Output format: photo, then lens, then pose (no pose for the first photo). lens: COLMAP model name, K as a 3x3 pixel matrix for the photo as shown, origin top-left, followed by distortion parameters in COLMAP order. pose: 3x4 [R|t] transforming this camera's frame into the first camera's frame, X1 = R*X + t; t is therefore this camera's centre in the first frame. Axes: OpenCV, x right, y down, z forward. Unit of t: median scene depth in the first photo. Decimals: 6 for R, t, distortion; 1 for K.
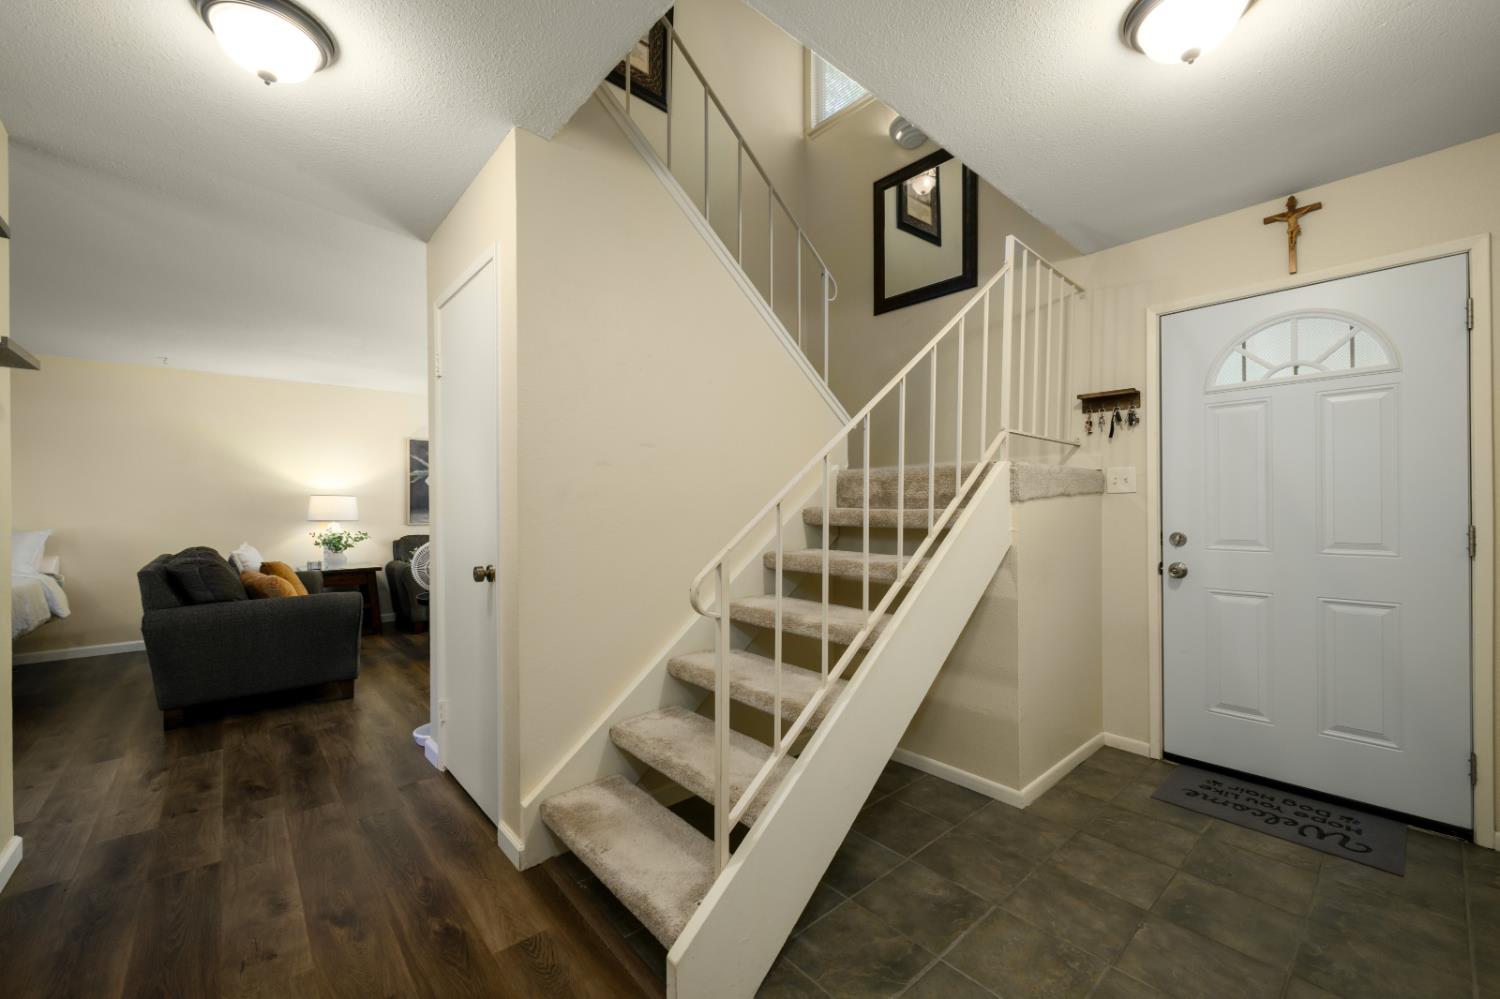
lens RADIAL K [[595.4, 0, 748.9], [0, 595.4, 507.0], [0, 0, 1]] dist [-0.000943, -0.000035]
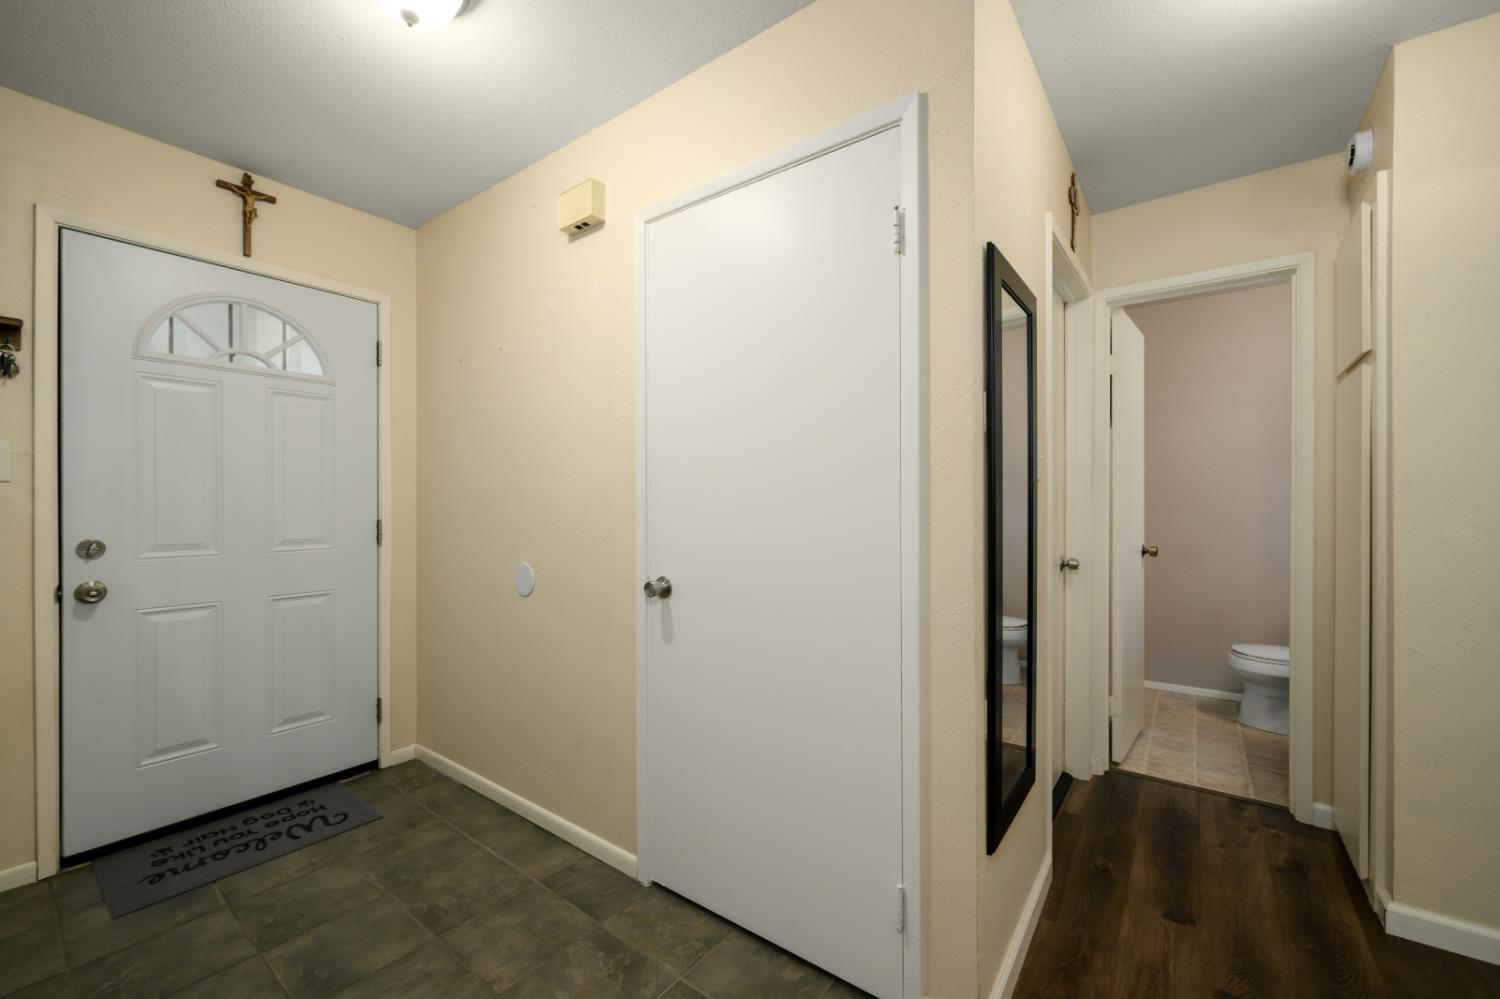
lens RADIAL K [[595.4, 0, 747.6], [0, 595.4, 504.0], [0, 0, 1]] dist [-0.000943, -0.000035]
pose [[-0.204477, 0.005923, 0.978854, -0.168841], [0.001221, 0.999982, -0.005795, 0.005628], [-0.978871, 0.000010, -0.204480, 0.429333]]
